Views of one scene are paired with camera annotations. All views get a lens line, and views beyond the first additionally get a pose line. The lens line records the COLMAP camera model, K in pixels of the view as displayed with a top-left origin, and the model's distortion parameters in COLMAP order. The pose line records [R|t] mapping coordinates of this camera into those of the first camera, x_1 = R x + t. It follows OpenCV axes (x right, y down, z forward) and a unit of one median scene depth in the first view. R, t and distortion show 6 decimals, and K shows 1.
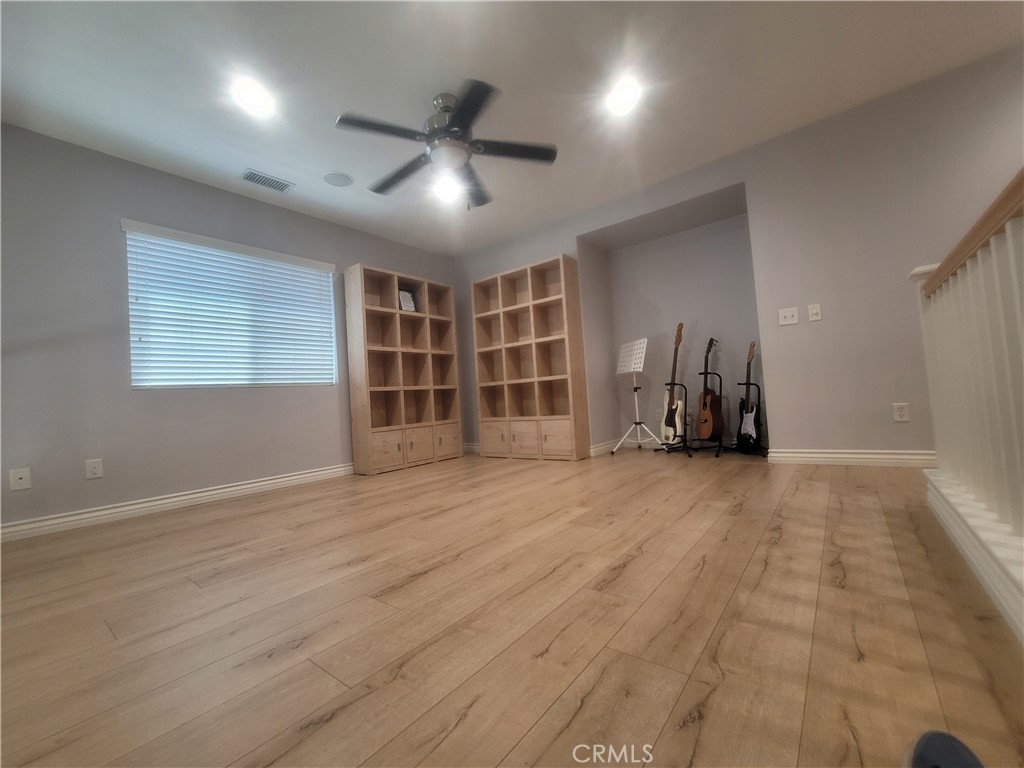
lens RADIAL K [[422.7, 0, 514.0], [0, 422.7, 382.7], [0, 0, 1]] dist [-0.007636, 0.000292]
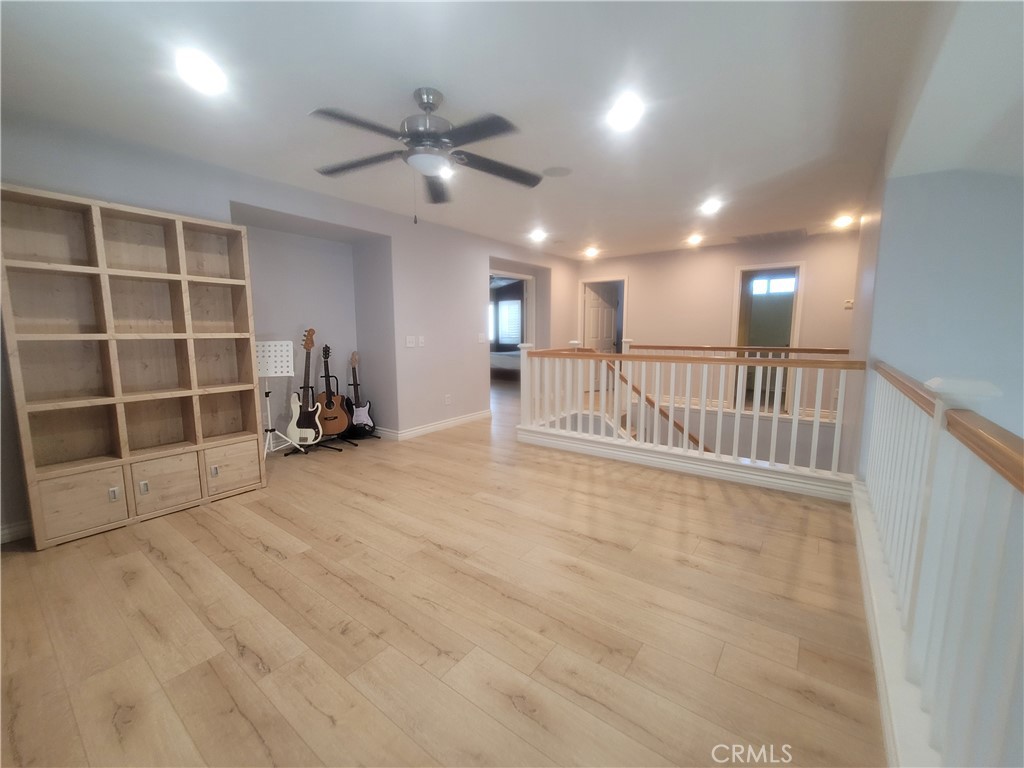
lens RADIAL K [[422.7, 0, 514.0], [0, 422.7, 382.7], [0, 0, 1]] dist [-0.007636, 0.000292]
pose [[-0.046414, -0.057115, 0.997288, -0.908181], [-0.039263, 0.997697, 0.055311, -0.112904], [-0.998150, -0.036589, -0.048550, 0.723195]]
